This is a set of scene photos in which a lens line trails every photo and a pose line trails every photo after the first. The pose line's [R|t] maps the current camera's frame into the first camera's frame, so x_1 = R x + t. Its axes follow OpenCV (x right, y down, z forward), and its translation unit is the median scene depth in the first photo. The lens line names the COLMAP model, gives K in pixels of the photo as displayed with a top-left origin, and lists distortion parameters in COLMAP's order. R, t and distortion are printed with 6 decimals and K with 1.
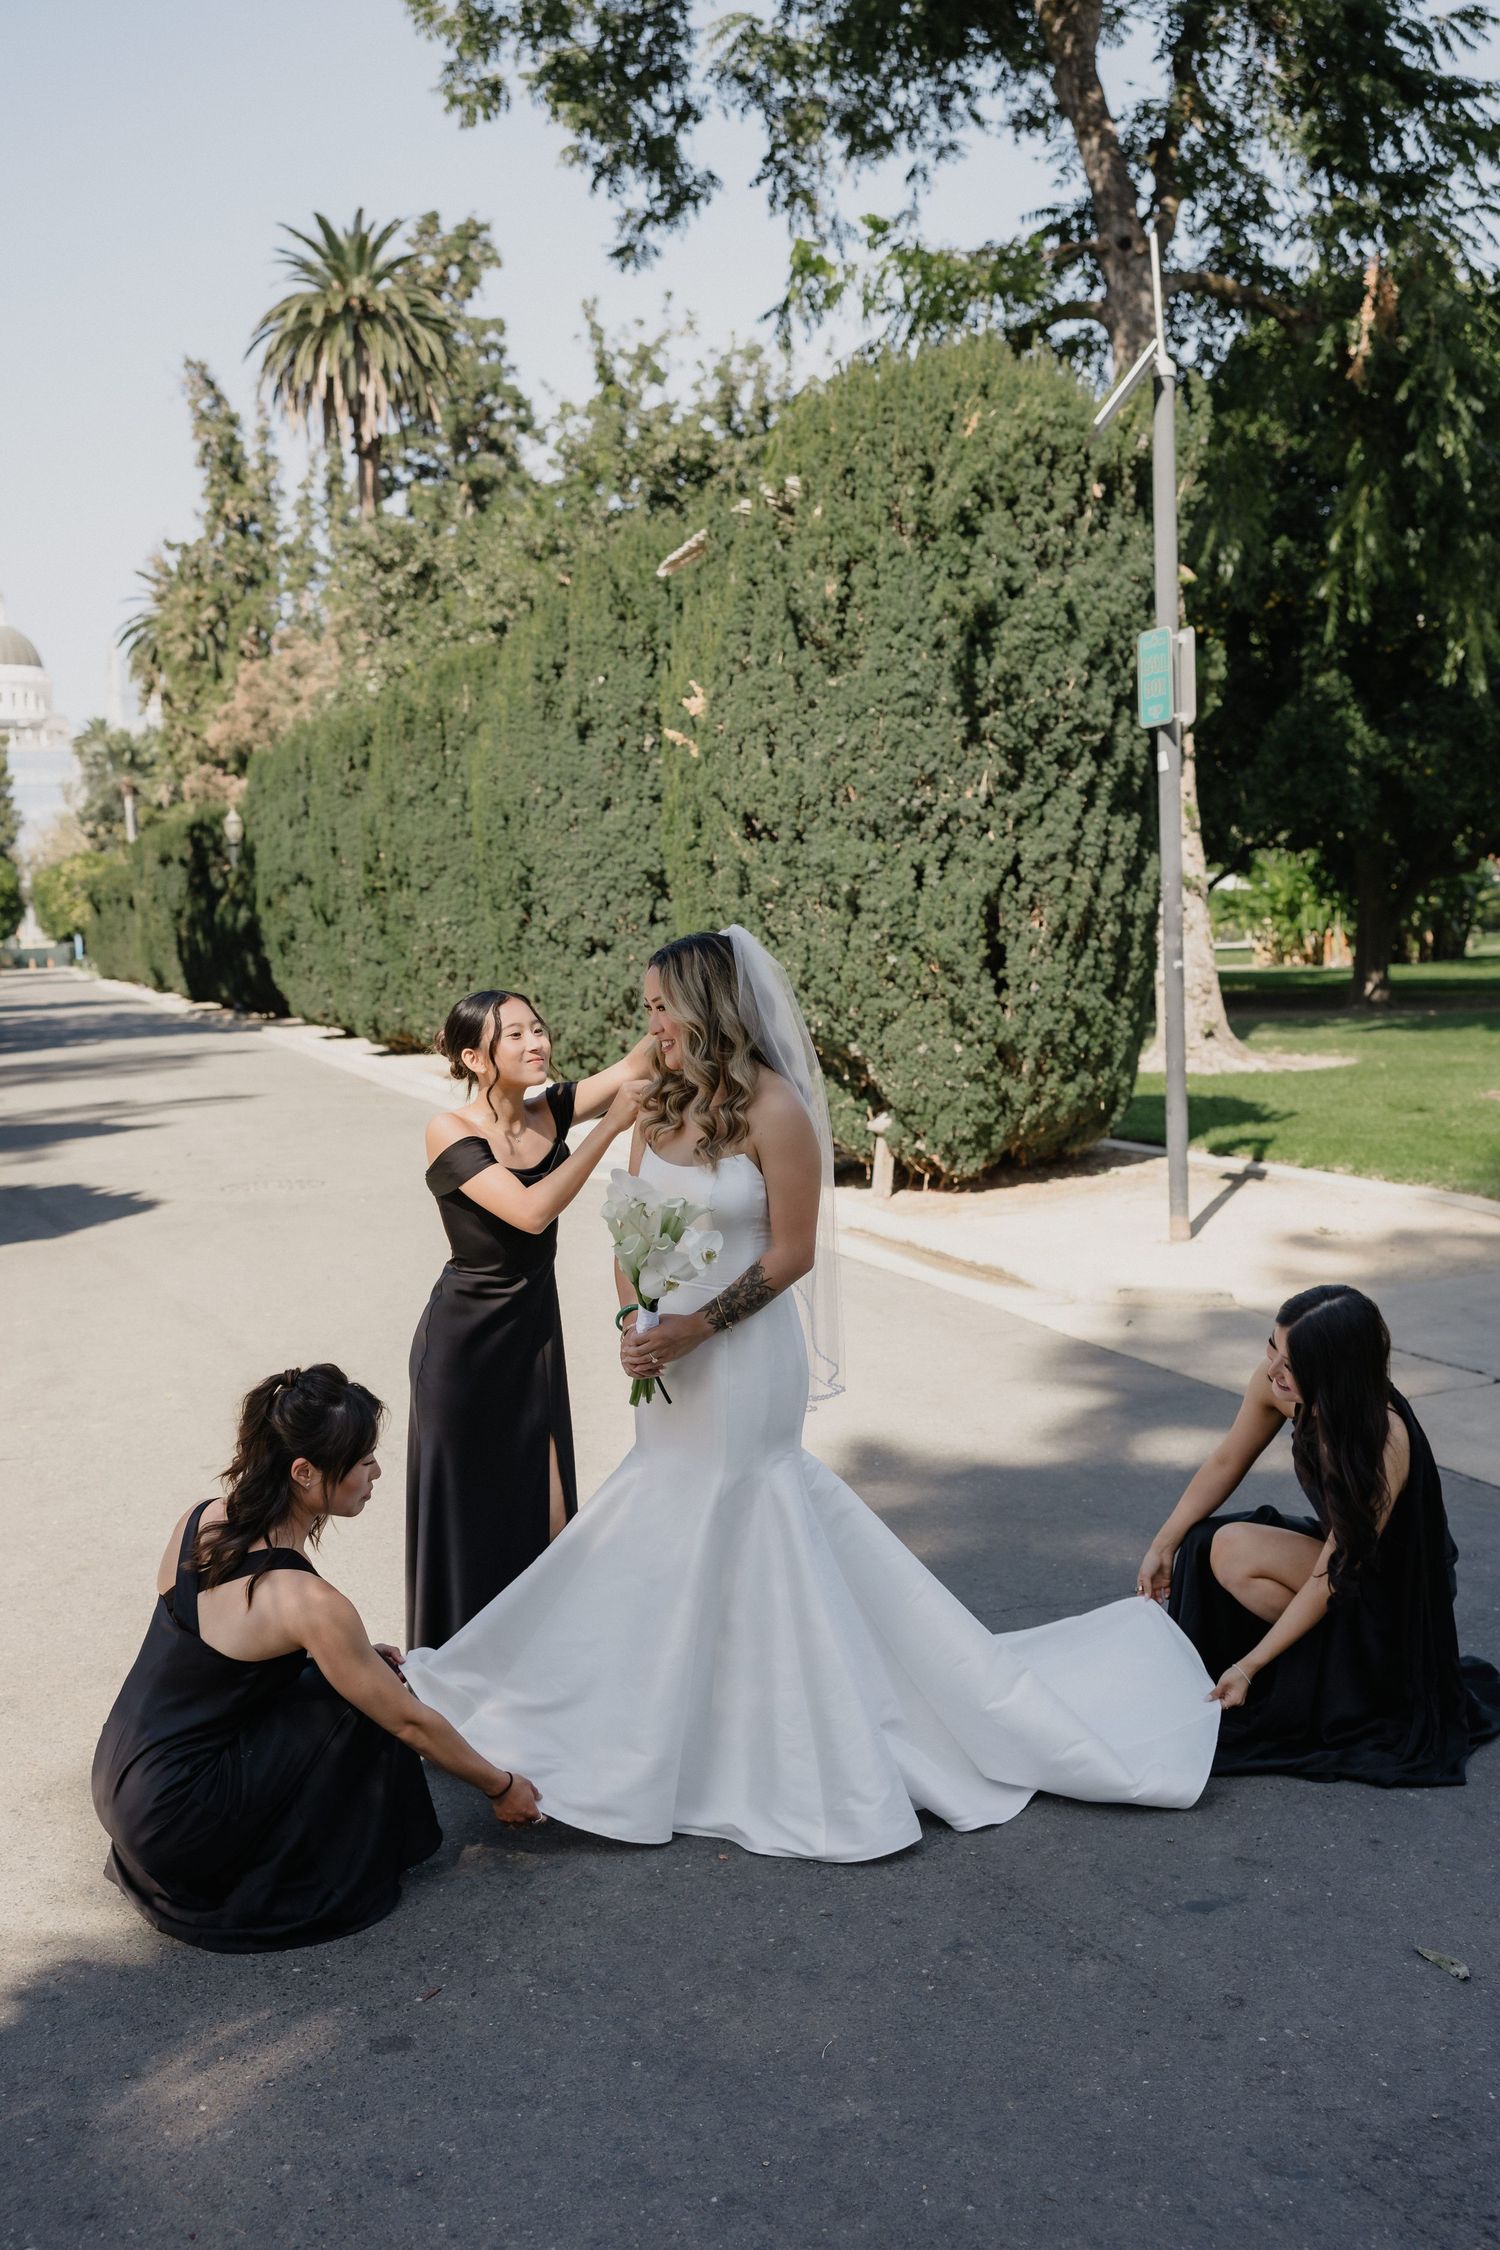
lens RADIAL K [[2264.0, 0, 750.0], [0, 2264.0, 1125.0], [0, 0, 1]] dist [0.007091, -0.008333]
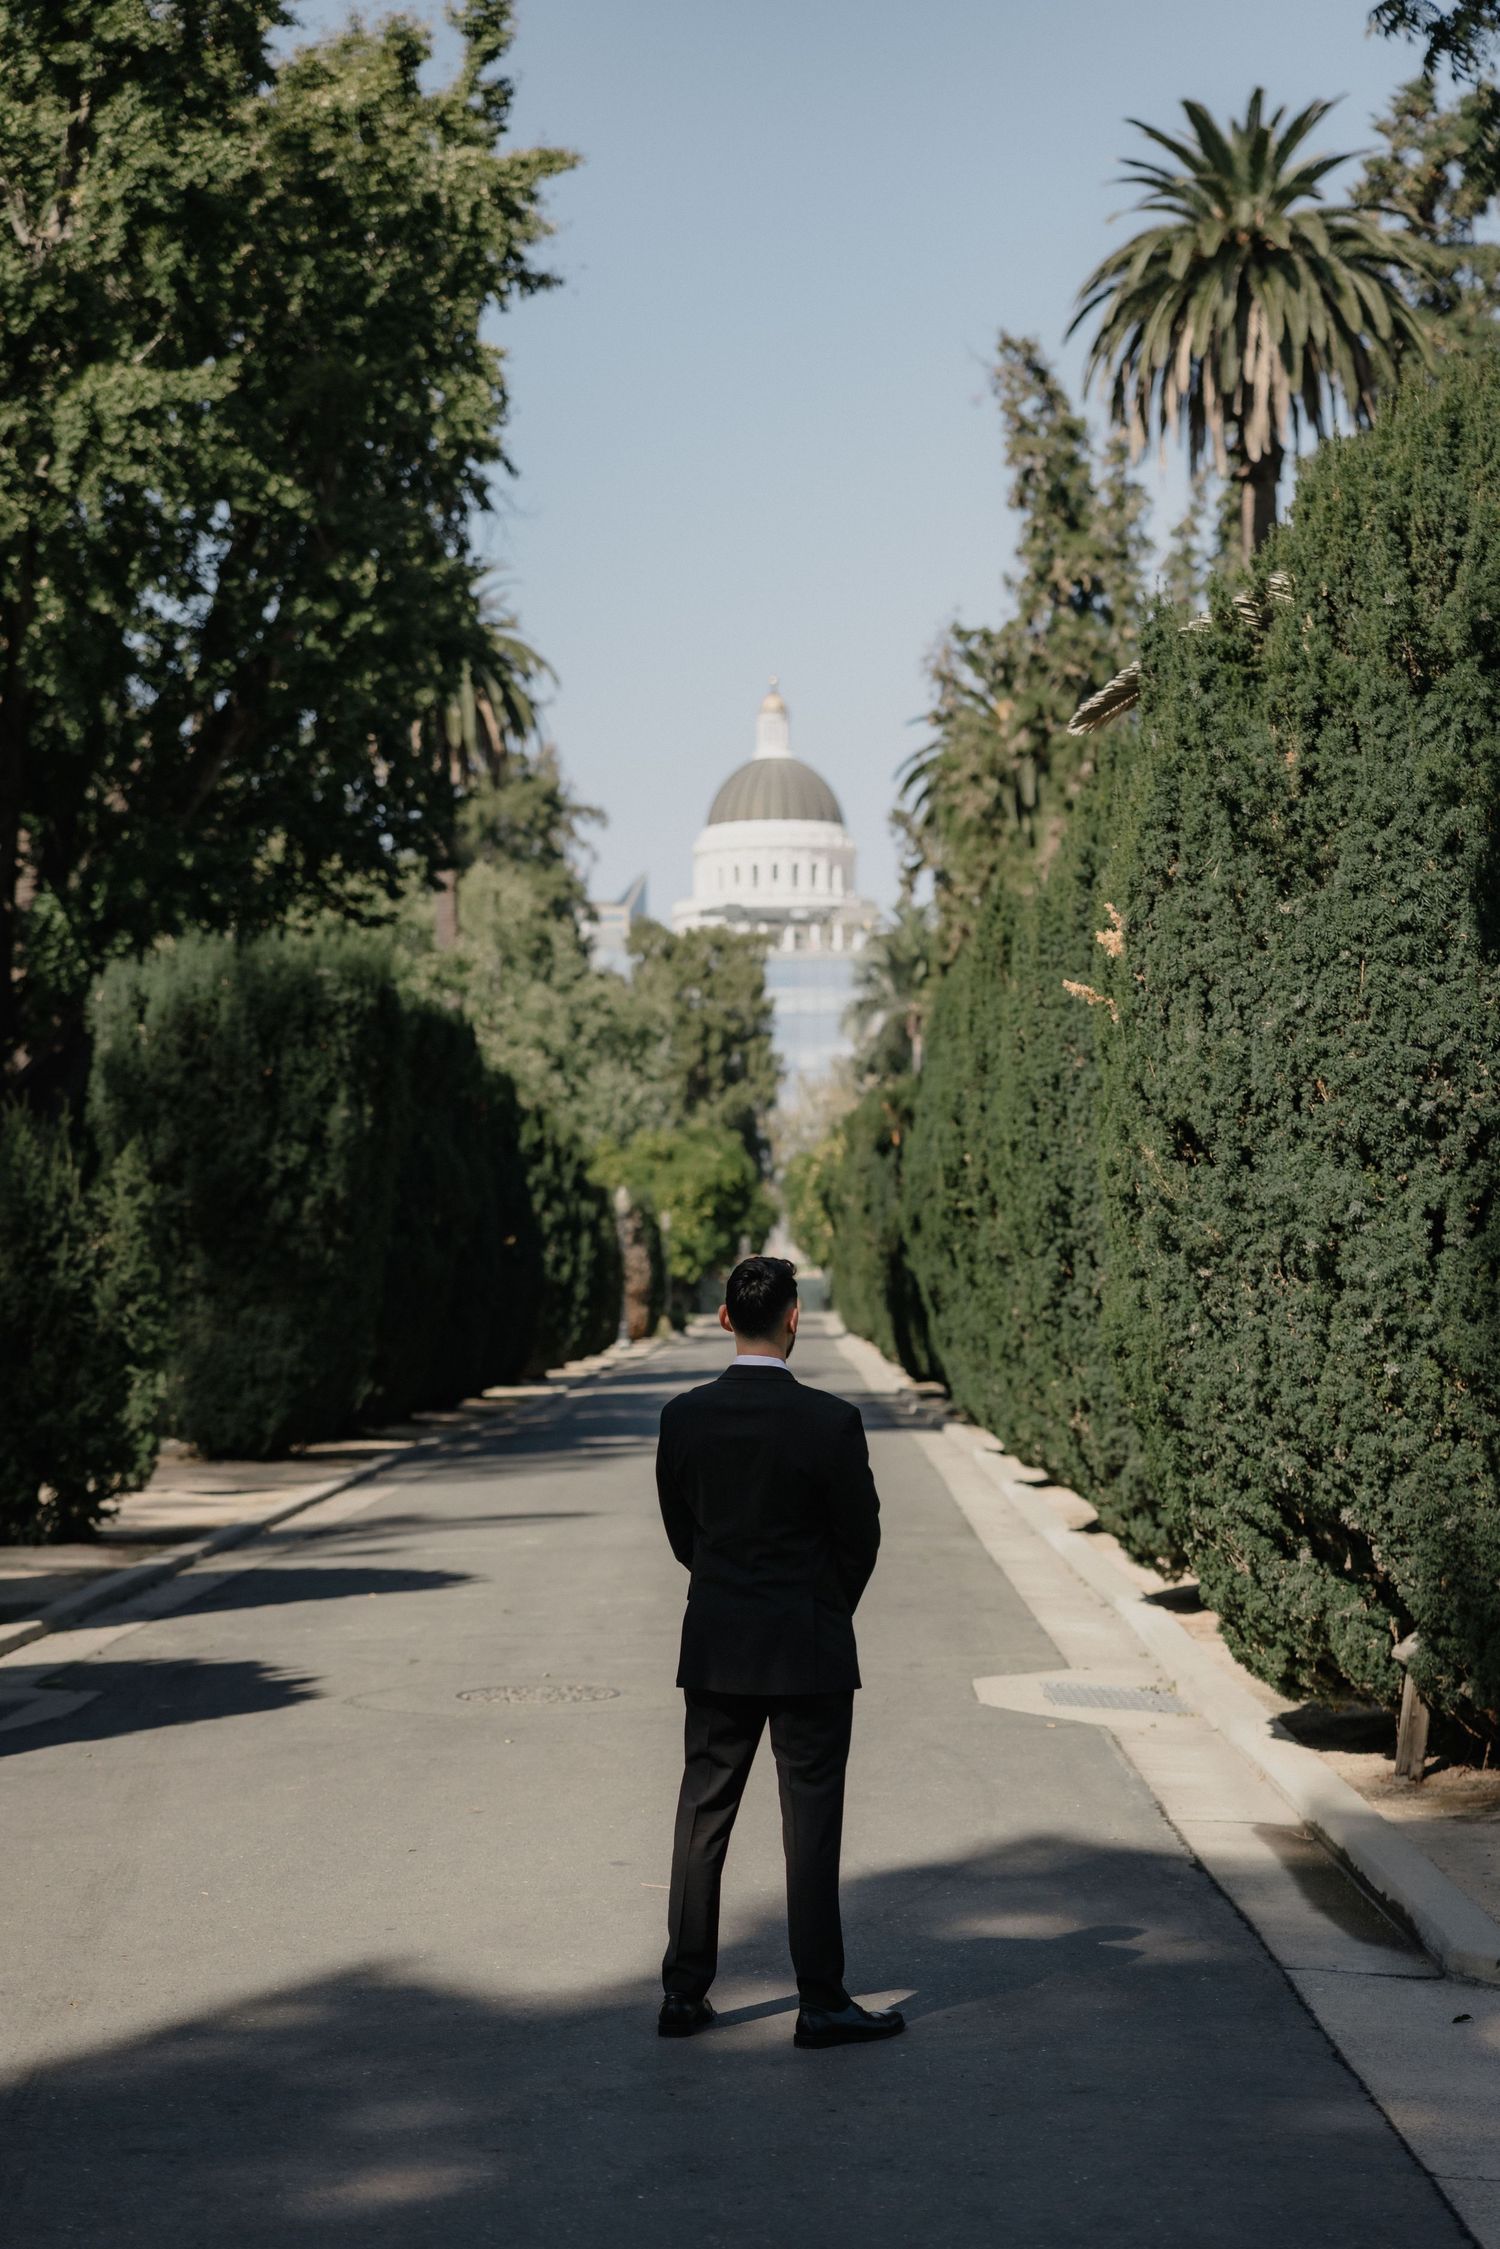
lens RADIAL K [[3937.8, 0, 750.0], [0, 3937.8, 1124.5], [0, 0, 1]] dist [0.010642, -0.142449]
pose [[0.946112, 0.014210, -0.323527, 0.225734], [-0.053044, 0.992344, -0.111534, -0.012322], [0.319465, 0.122685, 0.939622, -0.024668]]
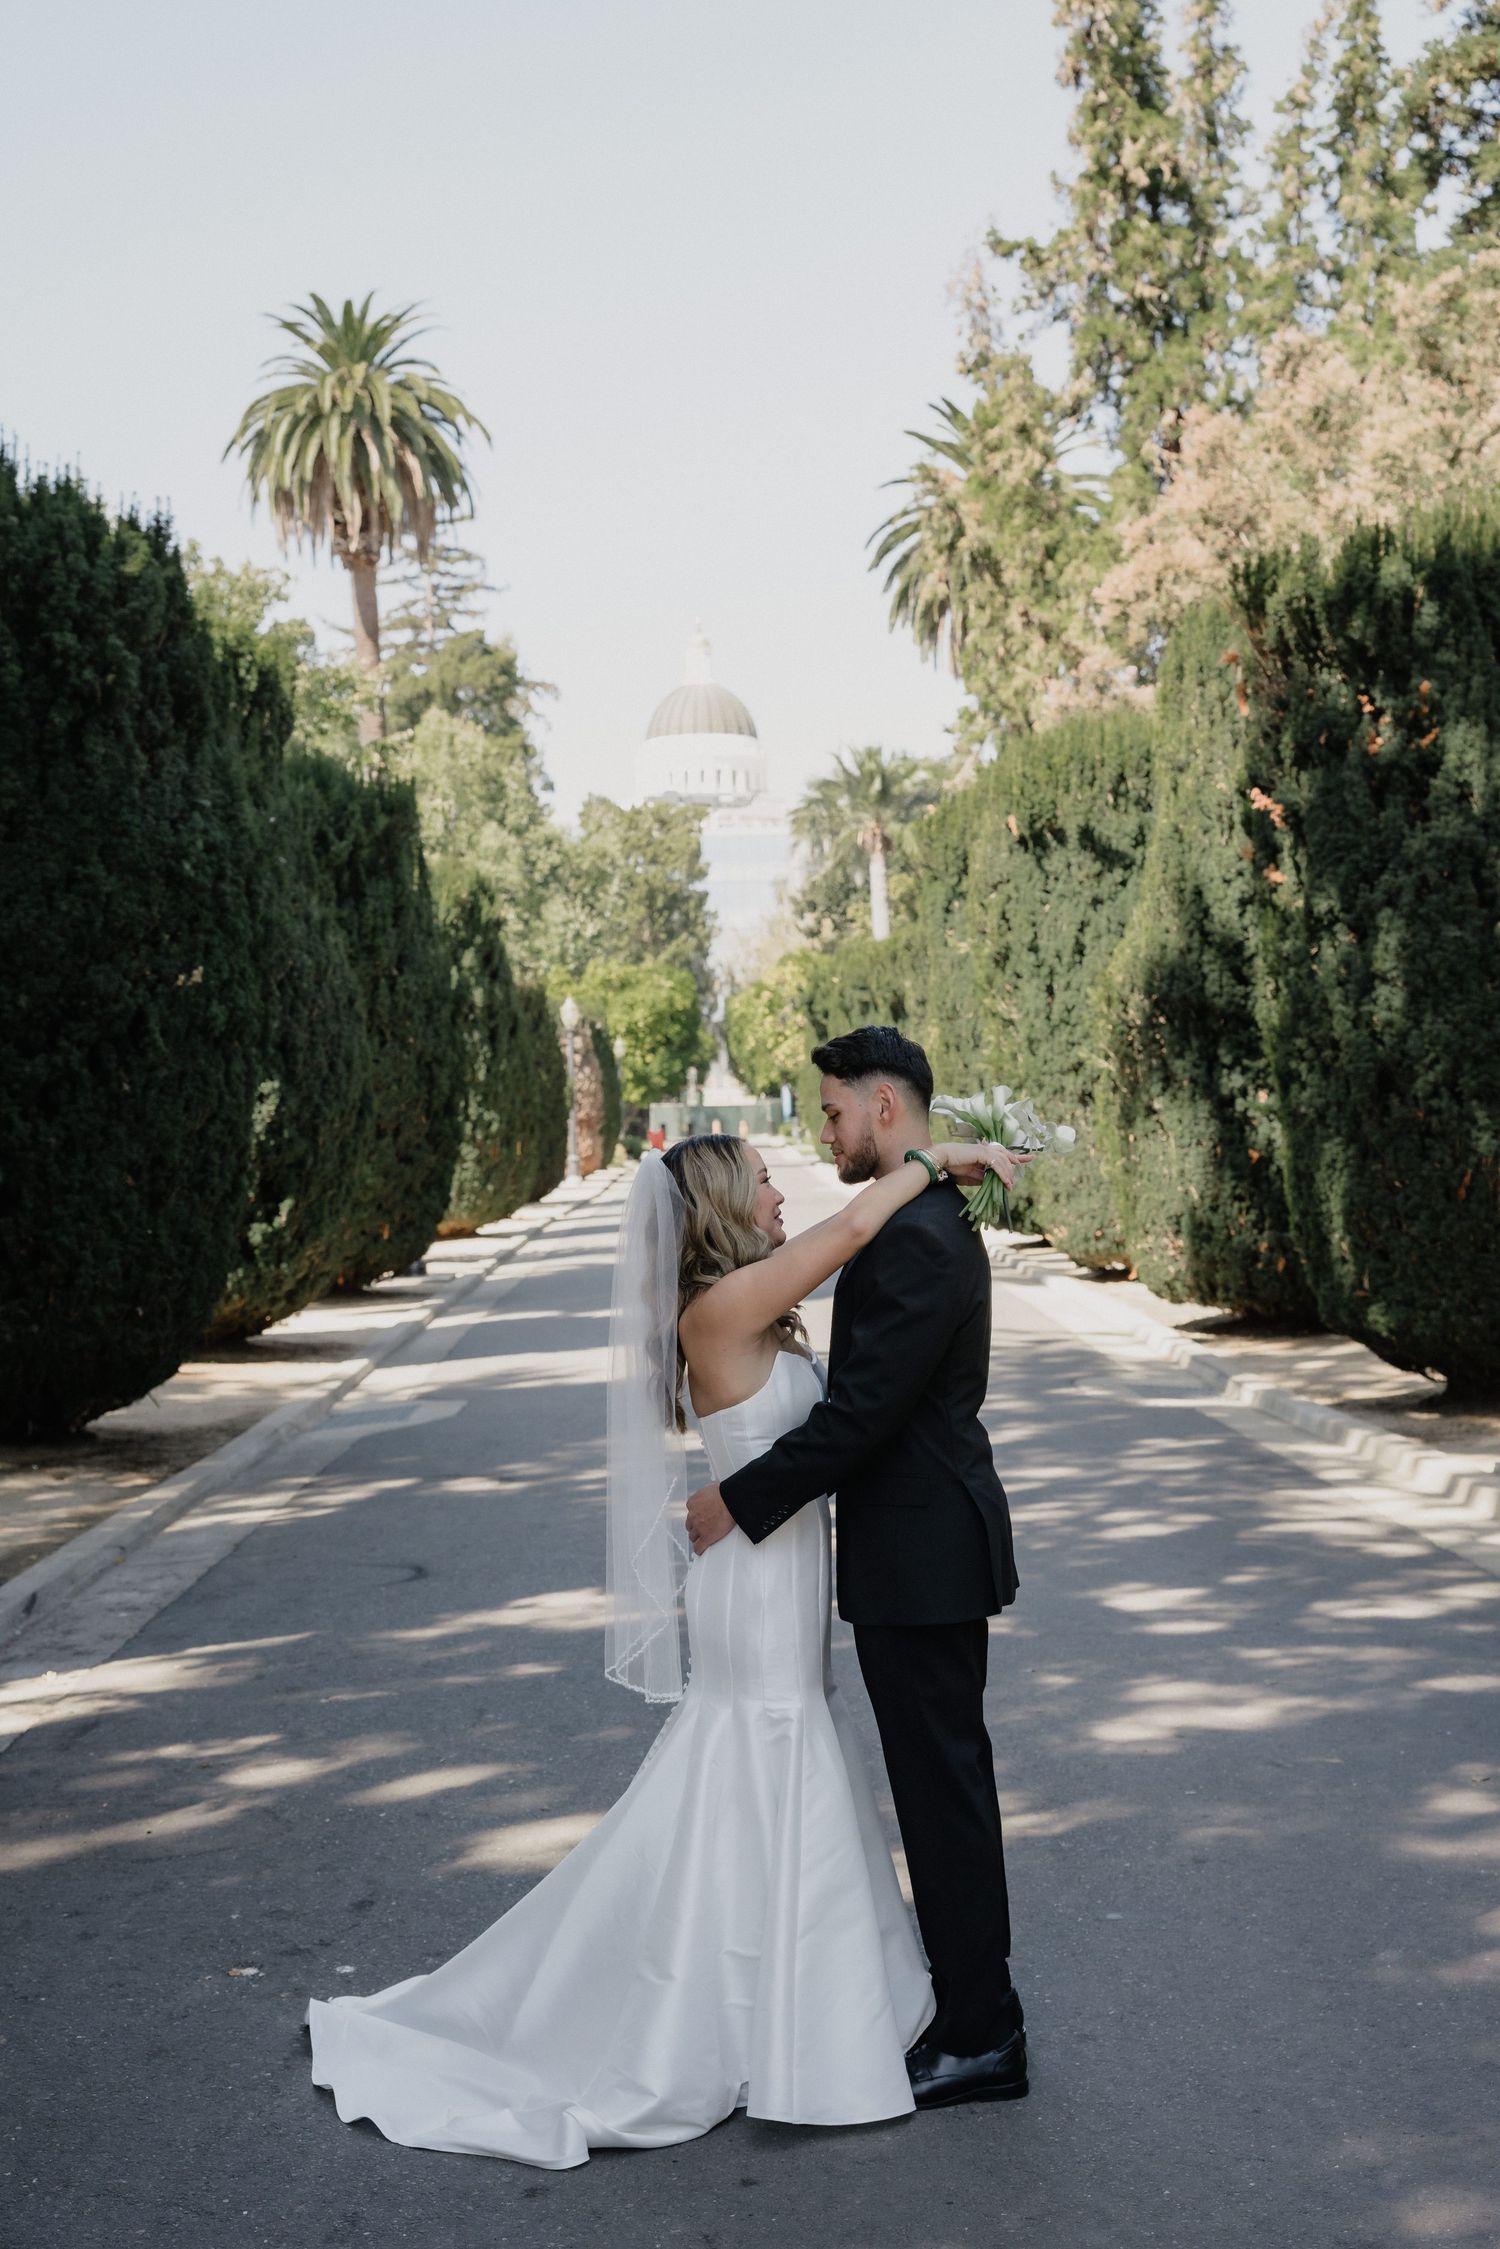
lens RADIAL K [[2766.4, 0, 750.0], [0, 2766.4, 1124.5], [0, 0, 1]] dist [0.010077, 0.001196]
pose [[0.954598, 0.016612, -0.297434, -0.824779], [-0.038531, 0.996942, -0.067985, -0.220041], [0.295395, 0.076359, 0.952319, 2.832448]]
